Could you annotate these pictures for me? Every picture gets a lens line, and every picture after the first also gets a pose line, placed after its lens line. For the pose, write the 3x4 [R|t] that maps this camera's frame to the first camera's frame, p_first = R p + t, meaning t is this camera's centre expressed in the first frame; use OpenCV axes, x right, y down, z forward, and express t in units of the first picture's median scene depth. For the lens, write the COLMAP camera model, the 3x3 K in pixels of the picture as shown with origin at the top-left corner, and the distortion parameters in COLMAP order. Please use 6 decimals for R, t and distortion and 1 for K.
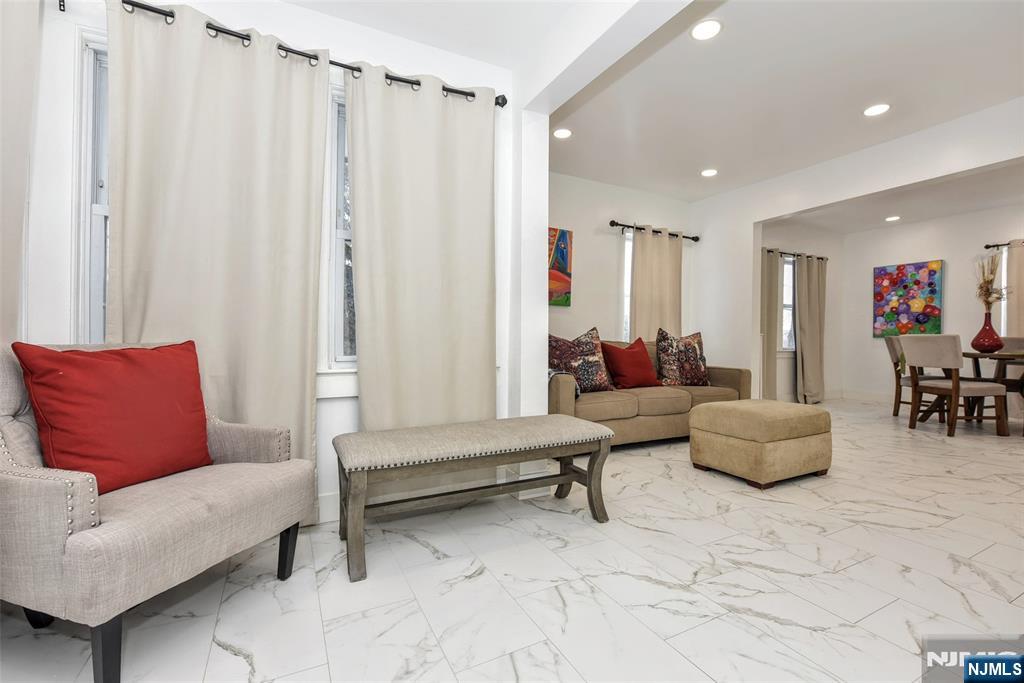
lens RADIAL K [[456.7, 0, 511.7], [0, 456.7, 342.5], [0, 0, 1]] dist [-0.008931, -0.000540]
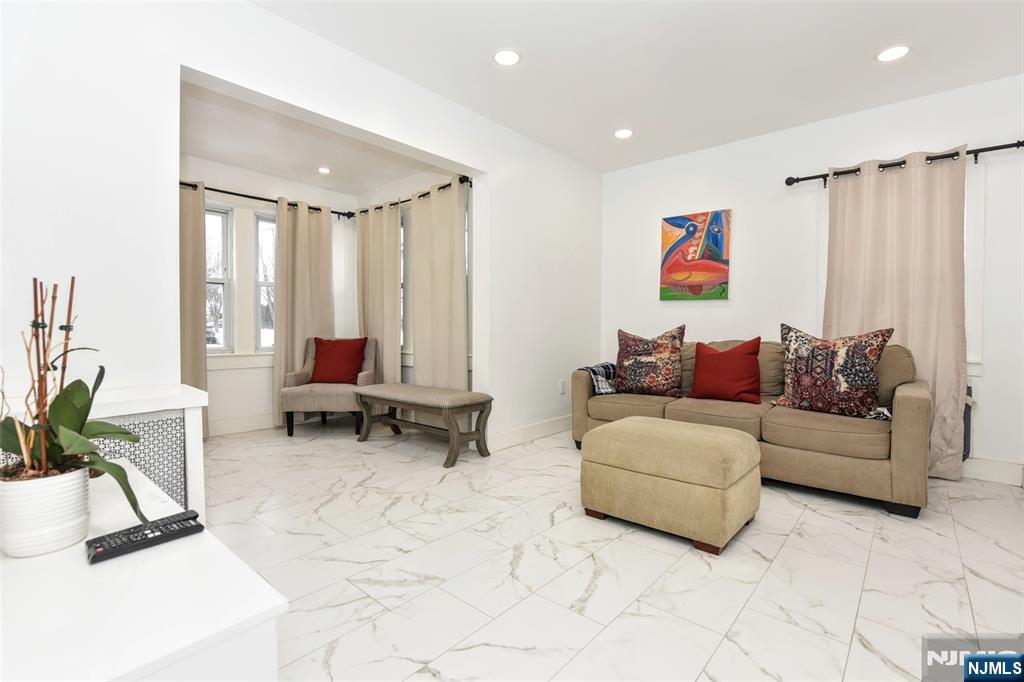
lens RADIAL K [[456.7, 0, 510.8], [0, 456.7, 337.8], [0, 0, 1]] dist [-0.008931, -0.000540]
pose [[0.355678, 0.009813, -0.934557, 0.971017], [-0.006851, 0.999945, 0.007892, -0.014440], [0.934584, 0.003595, 0.355726, 0.411605]]
